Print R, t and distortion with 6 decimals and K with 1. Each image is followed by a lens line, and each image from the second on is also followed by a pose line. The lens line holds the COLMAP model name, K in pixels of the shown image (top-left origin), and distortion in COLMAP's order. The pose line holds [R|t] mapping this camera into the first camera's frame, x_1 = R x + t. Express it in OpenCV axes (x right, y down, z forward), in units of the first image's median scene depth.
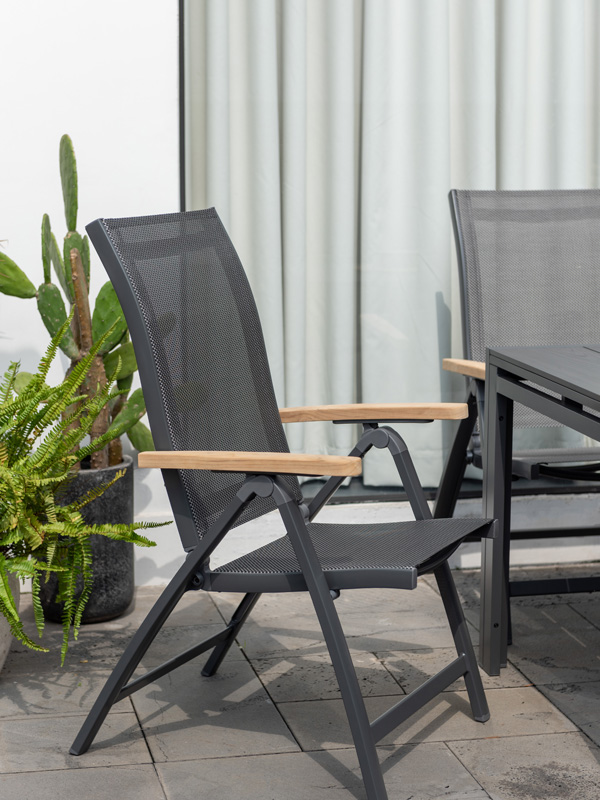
lens RADIAL K [[1737.0, 0, 300.0], [0, 1737.0, 400.0], [0, 0, 1]] dist [-0.023661, -0.377930]
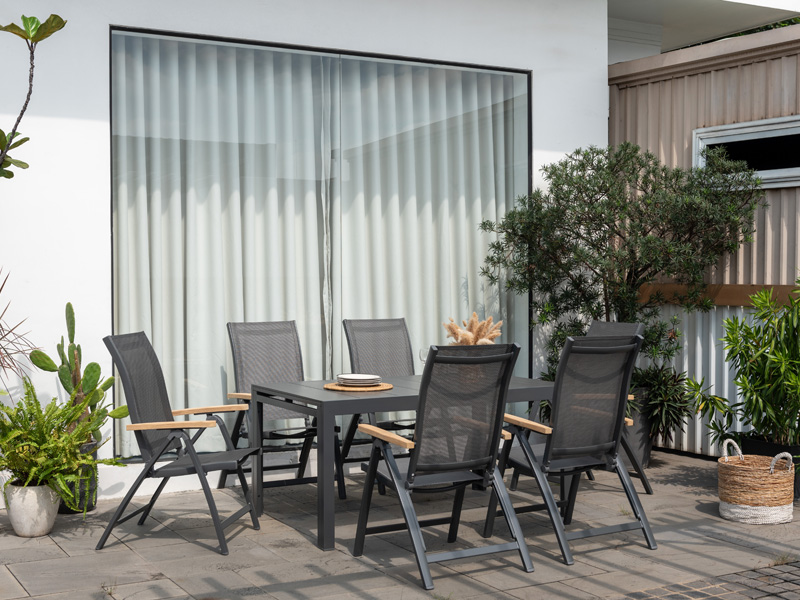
lens RADIAL K [[1129.6, 0, 400.0], [0, 1129.6, 300.0], [0, 0, 1]] dist [-0.008548, -0.023084]
pose [[0.956207, -0.011578, 0.292463, -0.170669], [0.052242, 0.989923, -0.131616, 0.078704], [-0.287992, 0.141131, 0.947176, -0.658982]]
